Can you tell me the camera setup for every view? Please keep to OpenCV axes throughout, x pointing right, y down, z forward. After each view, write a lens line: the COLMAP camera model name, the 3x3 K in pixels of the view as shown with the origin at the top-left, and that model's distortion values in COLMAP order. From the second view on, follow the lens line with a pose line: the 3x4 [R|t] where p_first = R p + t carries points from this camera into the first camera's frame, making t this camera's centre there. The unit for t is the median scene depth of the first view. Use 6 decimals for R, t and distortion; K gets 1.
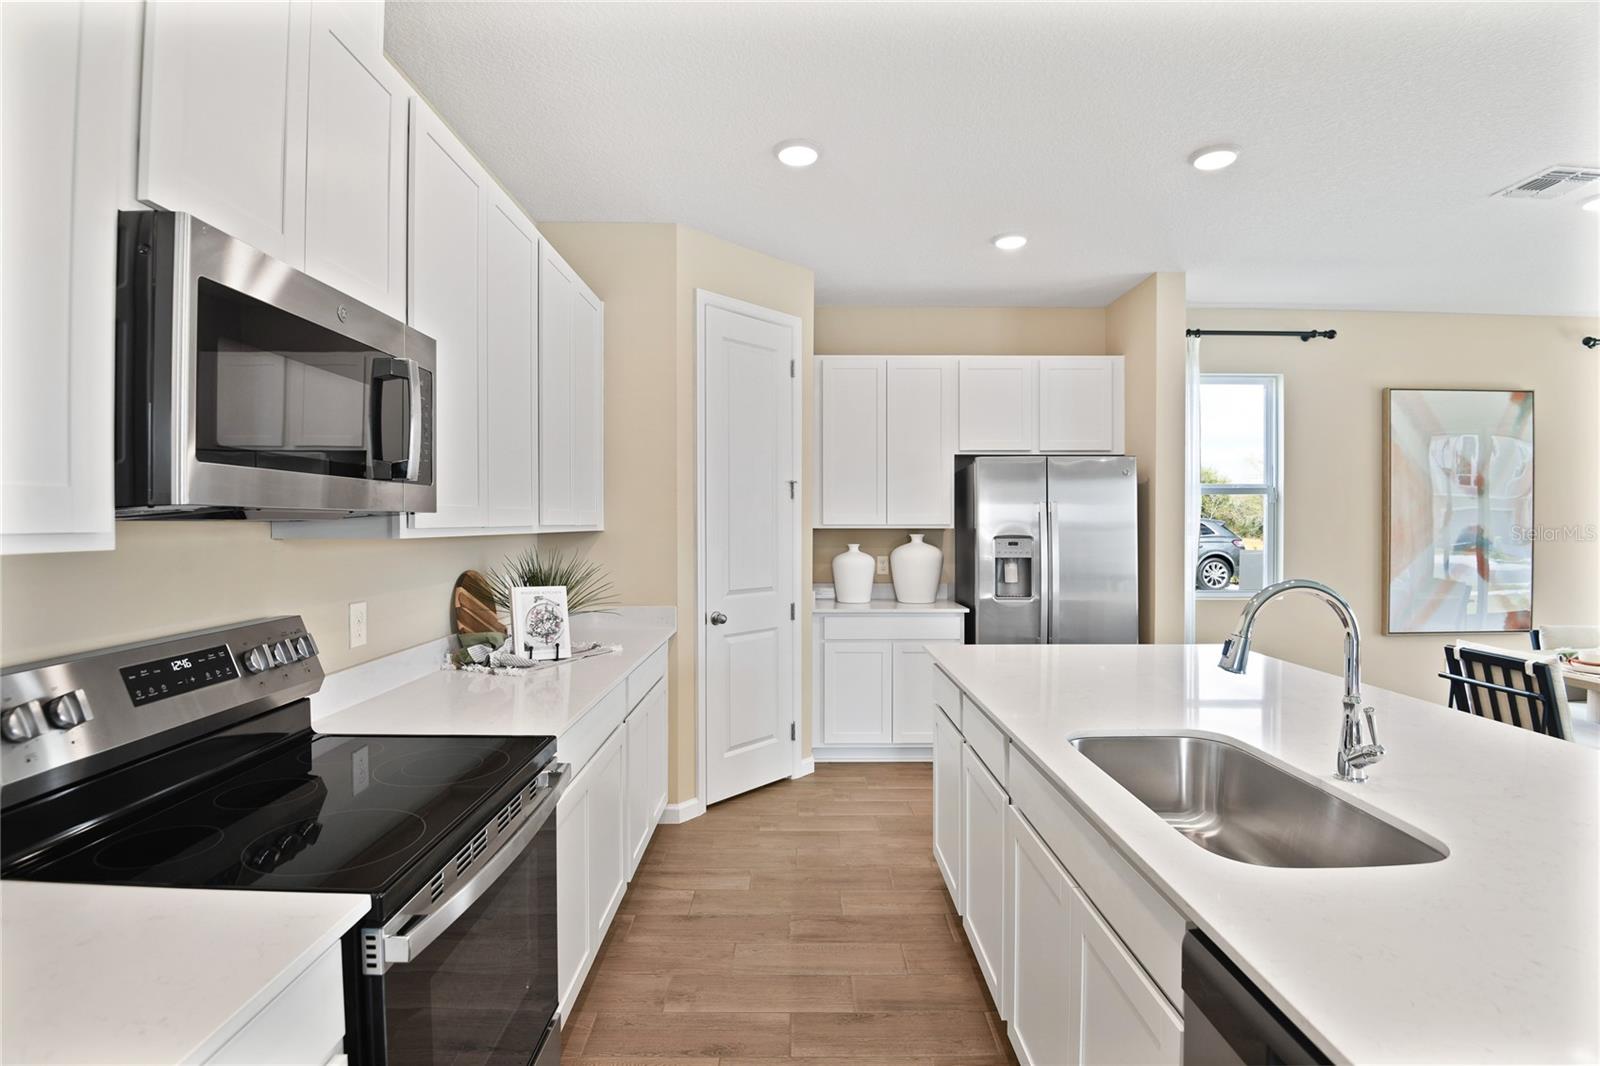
lens RADIAL K [[771.2, 0, 800.0], [0, 771.2, 533.0], [0, 0, 1]] dist [0.001084, -0.025956]
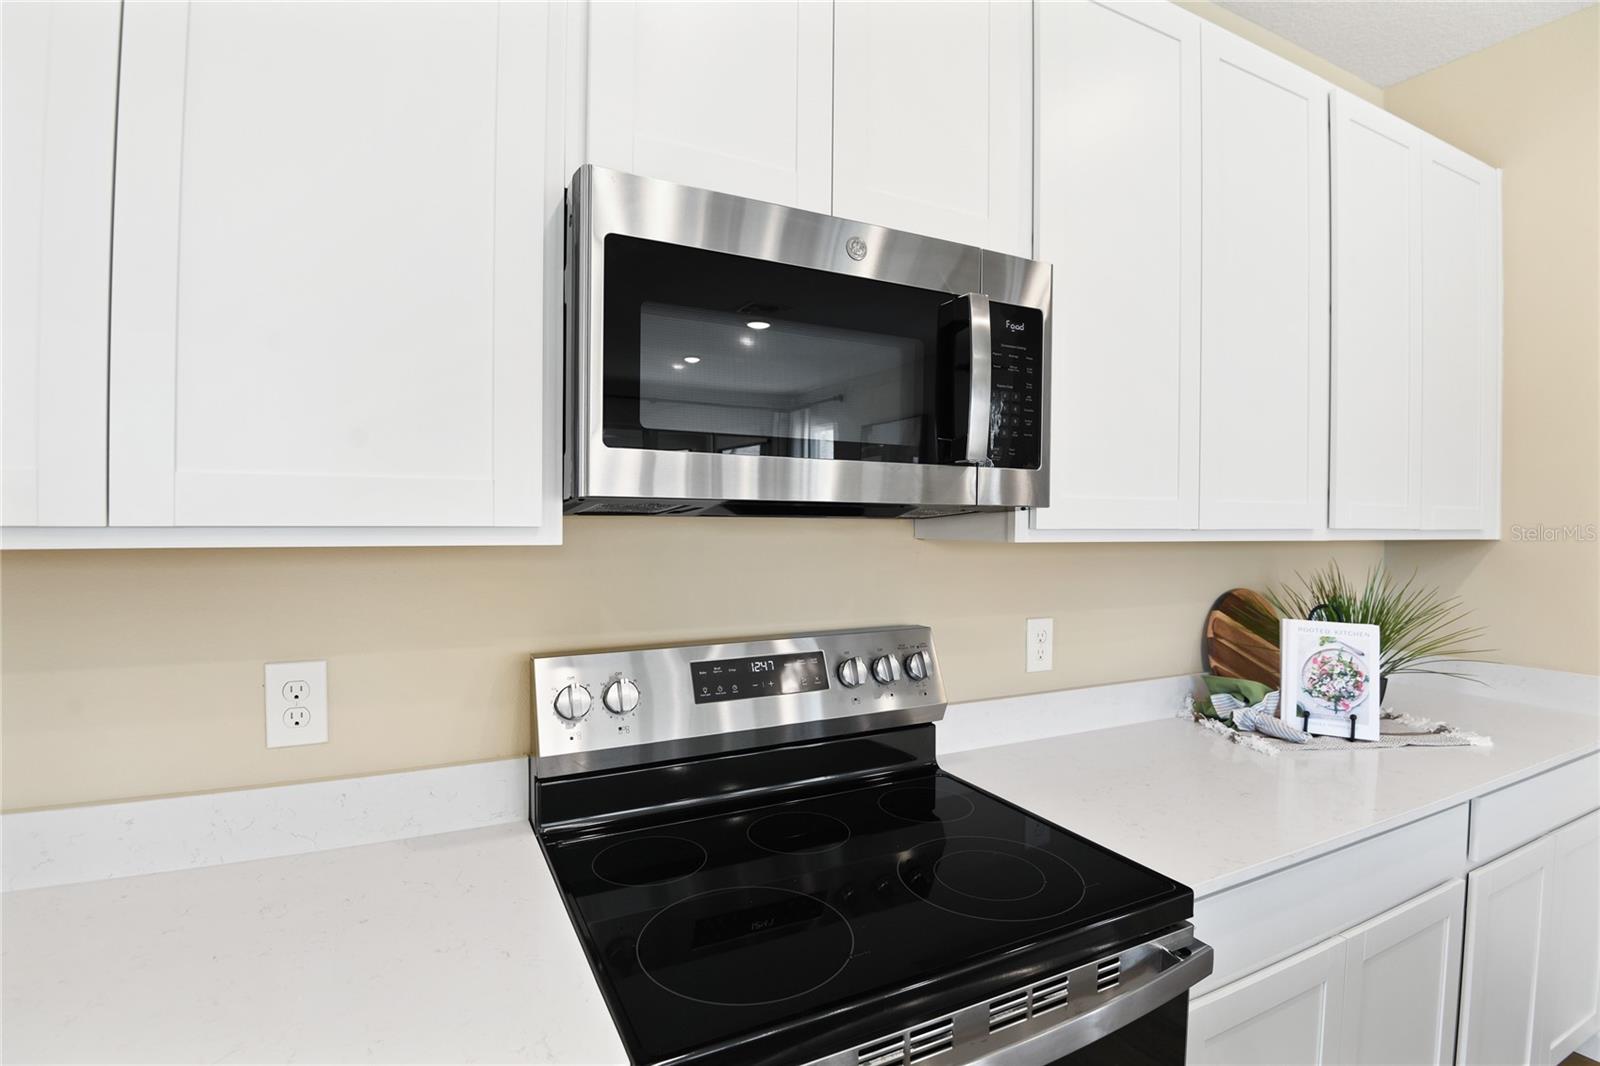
lens RADIAL K [[771.2, 0, 800.0], [0, 771.2, 533.0], [0, 0, 1]] dist [0.001084, -0.025956]
pose [[0.453925, 0.016389, -0.890889, 0.037330], [-0.020722, 0.999755, 0.007833, -0.002120], [0.890799, 0.014905, 0.454153, 0.303857]]
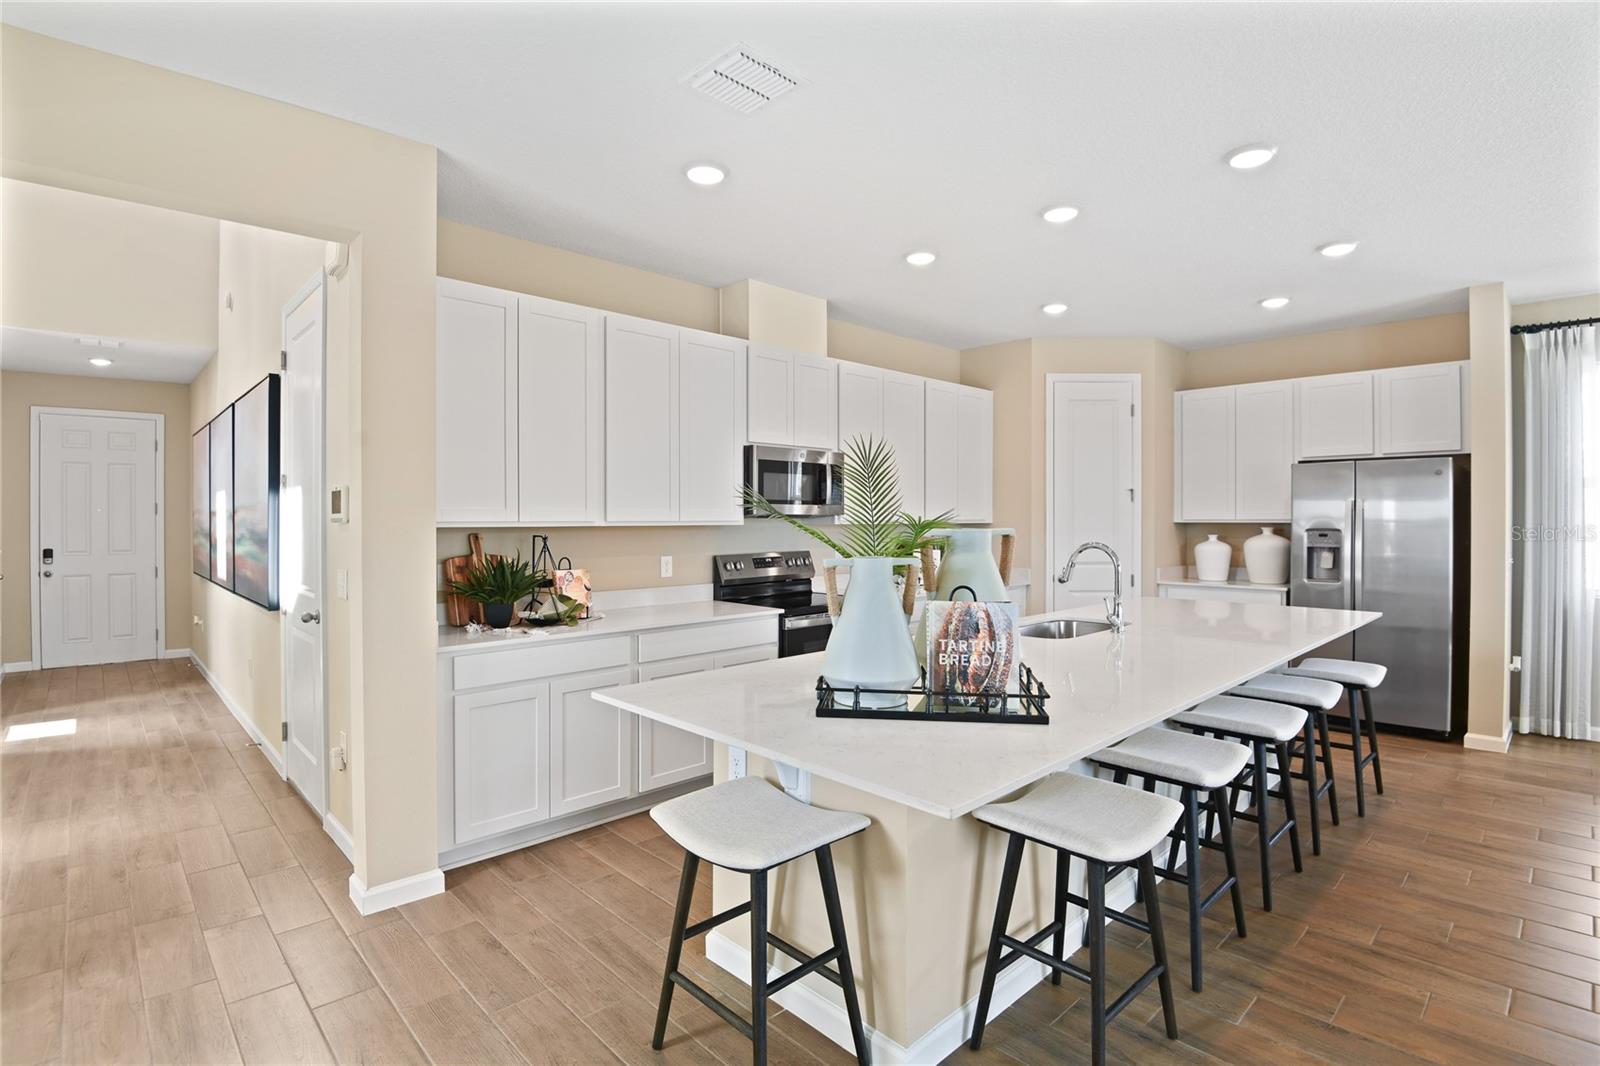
lens RADIAL K [[771.2, 0, 800.0], [0, 771.2, 533.0], [0, 0, 1]] dist [0.001084, -0.025956]
pose [[0.690367, 0.011738, -0.723364, 0.919404], [-0.008634, 0.999931, 0.007985, 0.012244], [0.723408, 0.000733, 0.690421, -0.663463]]
